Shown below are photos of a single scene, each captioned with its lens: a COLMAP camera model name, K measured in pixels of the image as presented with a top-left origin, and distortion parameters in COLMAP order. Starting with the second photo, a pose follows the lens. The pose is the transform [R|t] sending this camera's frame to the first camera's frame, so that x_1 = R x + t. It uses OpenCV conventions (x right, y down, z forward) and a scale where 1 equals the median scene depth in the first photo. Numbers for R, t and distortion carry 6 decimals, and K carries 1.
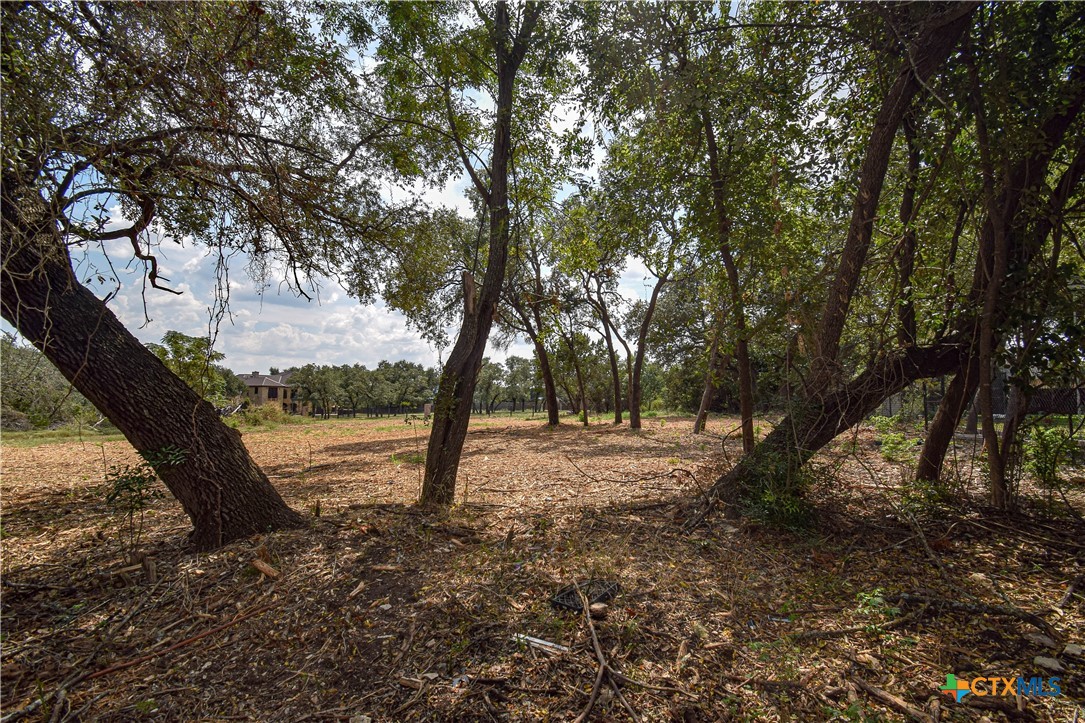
lens RADIAL K [[477.4, 0, 548.6], [0, 477.4, 357.7], [0, 0, 1]] dist [0.021443, -0.026241]
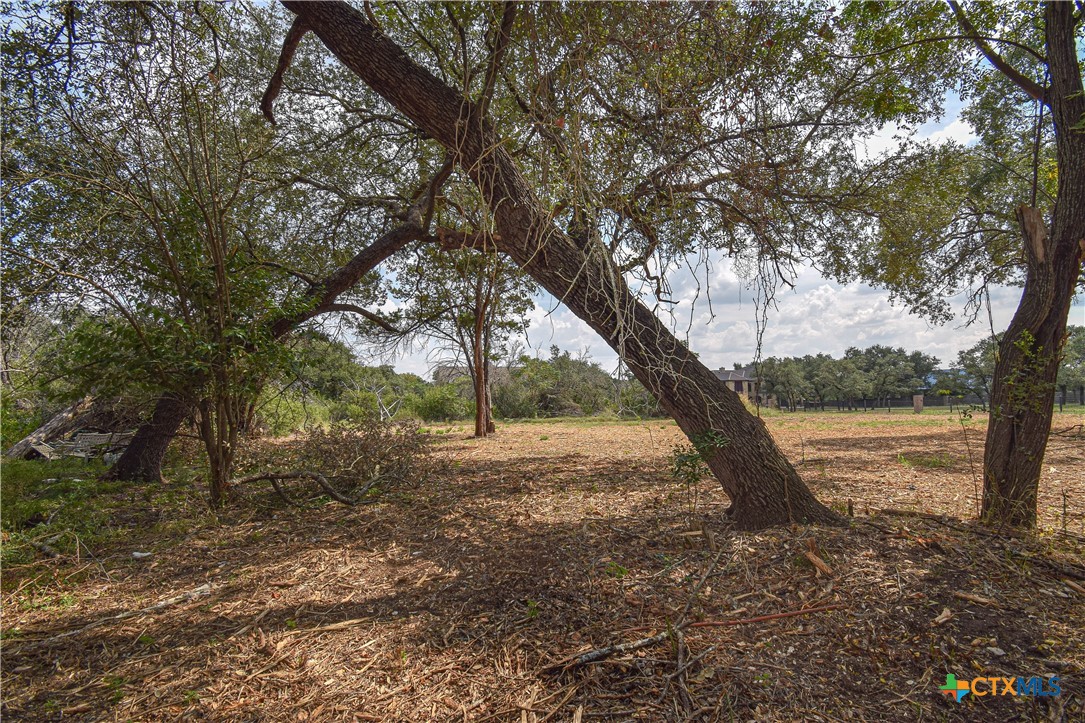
lens RADIAL K [[477.4, 0, 548.6], [0, 477.4, 357.7], [0, 0, 1]] dist [0.021443, -0.026241]
pose [[0.632741, -0.071134, -0.771089, -0.058039], [0.081958, 0.996331, -0.024660, 0.003657], [0.770014, -0.047594, 0.636250, -0.002636]]
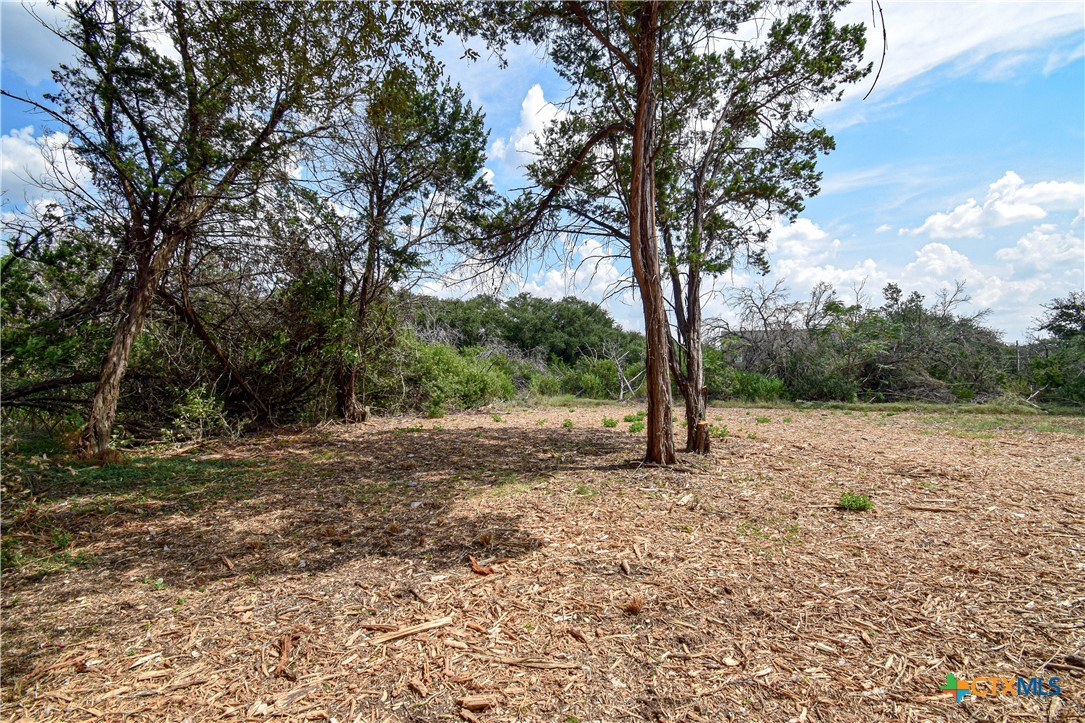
lens RADIAL K [[477.4, 0, 548.6], [0, 477.4, 357.7], [0, 0, 1]] dist [0.021443, -0.026241]
pose [[0.078635, -0.024983, -0.996590, -0.635574], [0.090676, 0.995721, -0.017807, 0.052511], [0.992771, -0.088967, 0.080564, 0.471884]]
